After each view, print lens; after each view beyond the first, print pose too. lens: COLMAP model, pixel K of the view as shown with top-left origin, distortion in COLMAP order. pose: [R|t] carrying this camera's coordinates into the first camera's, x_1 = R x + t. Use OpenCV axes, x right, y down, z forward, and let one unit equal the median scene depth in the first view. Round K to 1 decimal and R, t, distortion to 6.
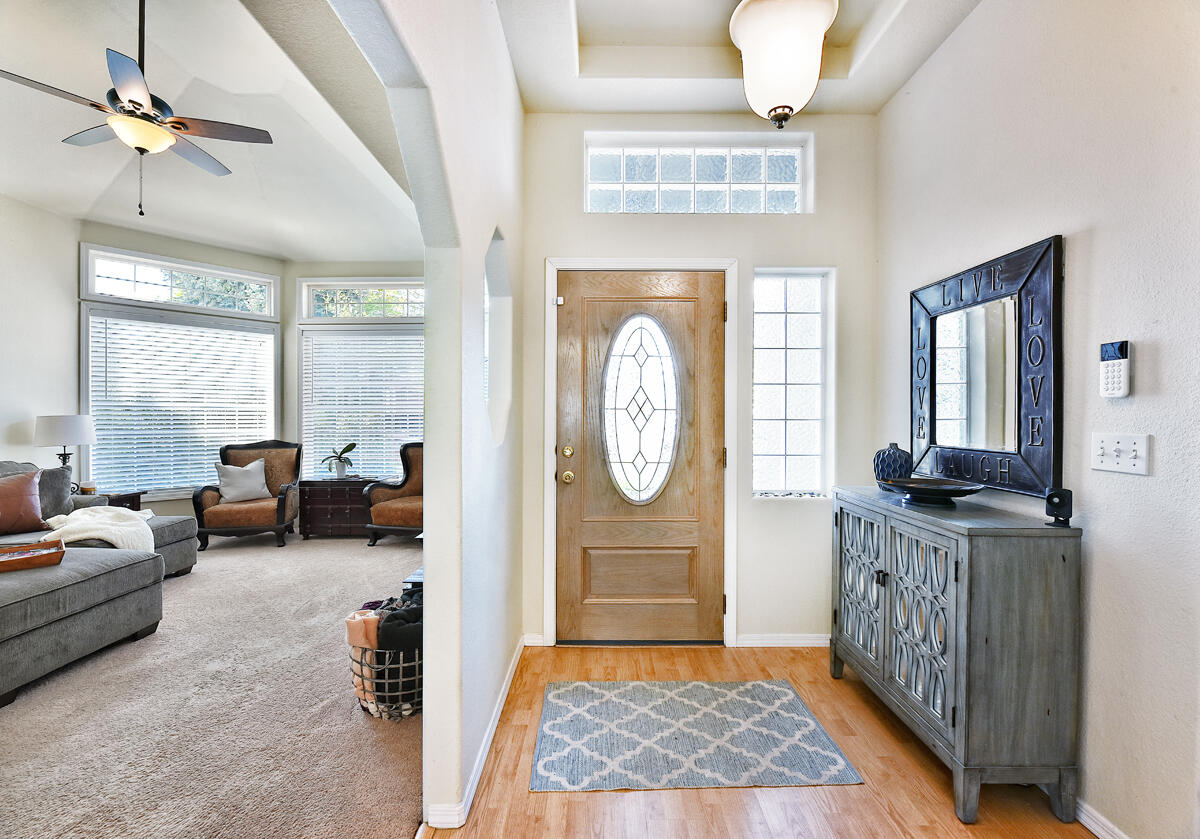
lens RADIAL K [[507.1, 0, 601.5], [0, 507.1, 420.4], [0, 0, 1]] dist [0.001101, -0.003816]
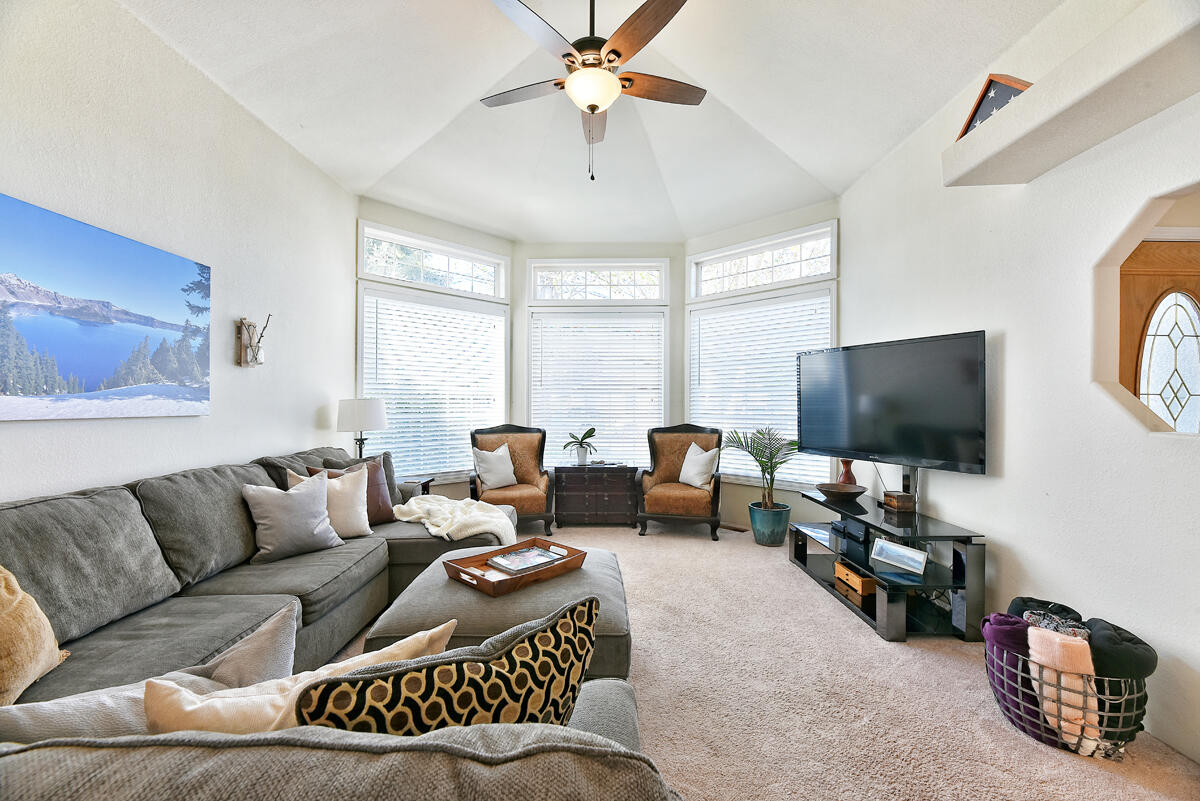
lens RADIAL K [[483.7, 0, 601.1], [0, 483.7, 401.8], [0, 0, 1]] dist [0.000652, -0.003765]
pose [[0.999974, 0.004010, -0.005922, -0.910551], [-0.004047, 0.999973, -0.006210, -0.000227], [0.005897, 0.006234, 0.999963, 0.135314]]
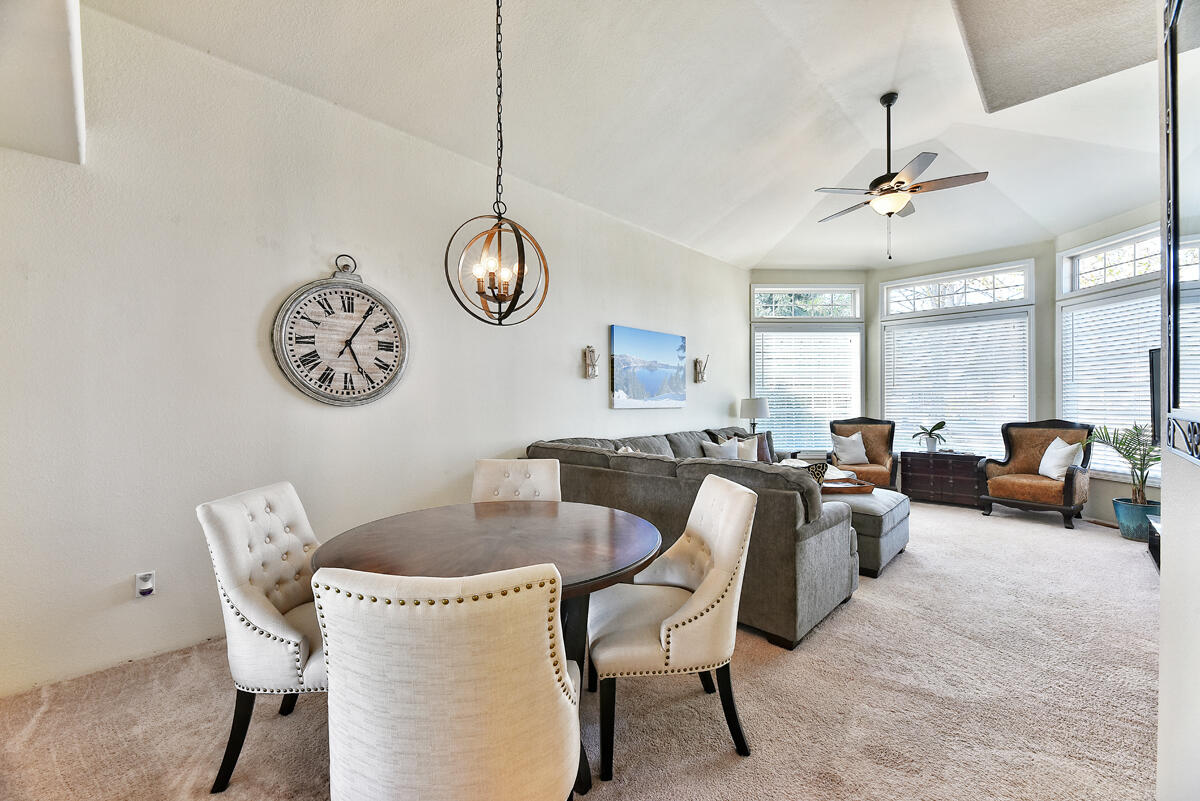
lens RADIAL K [[483.7, 0, 599.6], [0, 483.7, 401.7], [0, 0, 1]] dist [0.000652, -0.003765]
pose [[0.714489, -0.001898, -0.699645, -0.551085], [0.001283, 0.999998, -0.001402, 0.002719], [0.699646, 0.000104, 0.714490, -0.578817]]
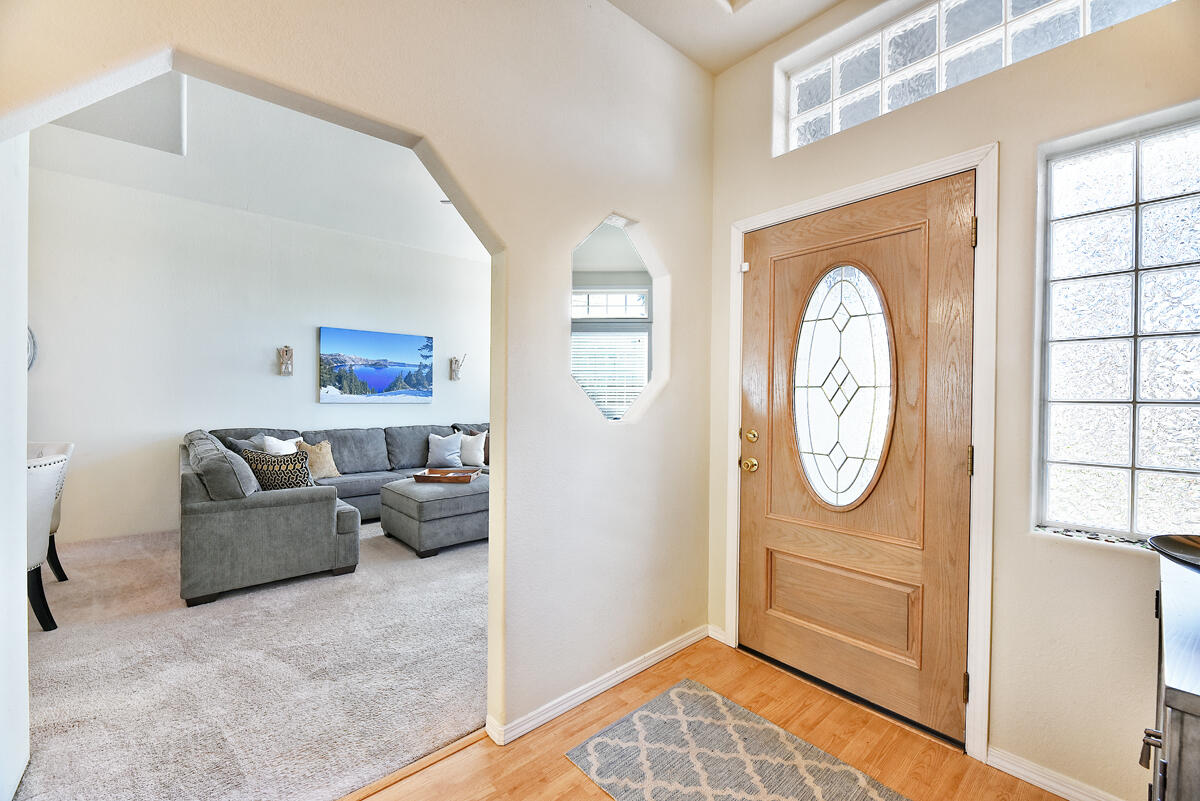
lens RADIAL K [[483.7, 0, 600.7], [0, 483.7, 402.0], [0, 0, 1]] dist [0.000652, -0.003765]
pose [[0.655465, 0.010504, -0.755152, 0.382275], [-0.009851, 0.999937, 0.005358, 0.000222], [0.755161, 0.003927, 0.655527, 0.236808]]
